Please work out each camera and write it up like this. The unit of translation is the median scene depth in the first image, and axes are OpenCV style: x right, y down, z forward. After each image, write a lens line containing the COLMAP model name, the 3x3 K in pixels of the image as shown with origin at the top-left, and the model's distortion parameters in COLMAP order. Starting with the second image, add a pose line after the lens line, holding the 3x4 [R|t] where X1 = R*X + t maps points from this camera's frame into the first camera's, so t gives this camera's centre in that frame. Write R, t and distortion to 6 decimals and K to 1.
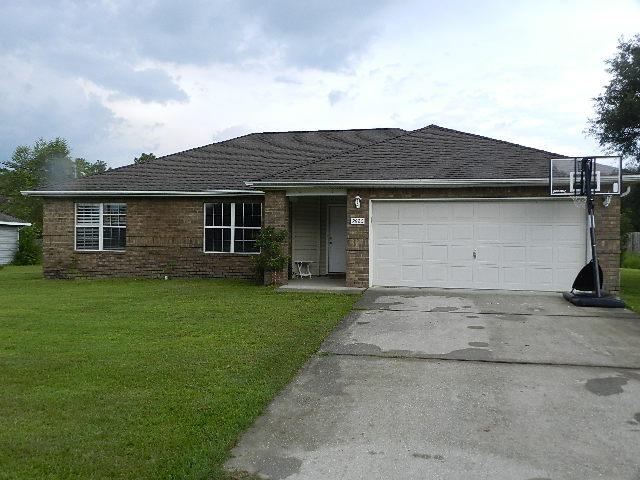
lens RADIAL K [[534.6, 0, 320.0], [0, 534.6, 240.0], [0, 0, 1]] dist [-0.001235, -0.004179]
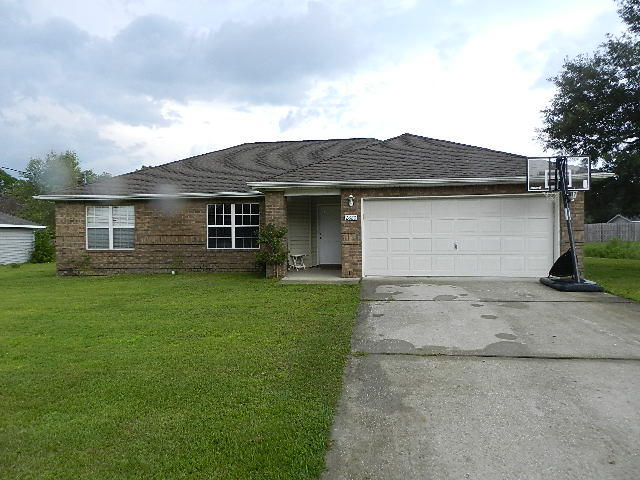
lens RADIAL K [[428.3, 0, 320.0], [0, 428.3, 240.0], [0, 0, 1]] dist [0.000040, 0.002983]
pose [[0.997253, -0.020131, 0.071279, -0.057770], [0.019332, 0.999742, 0.011883, -0.001559], [-0.071500, -0.010473, 0.997386, 0.119743]]
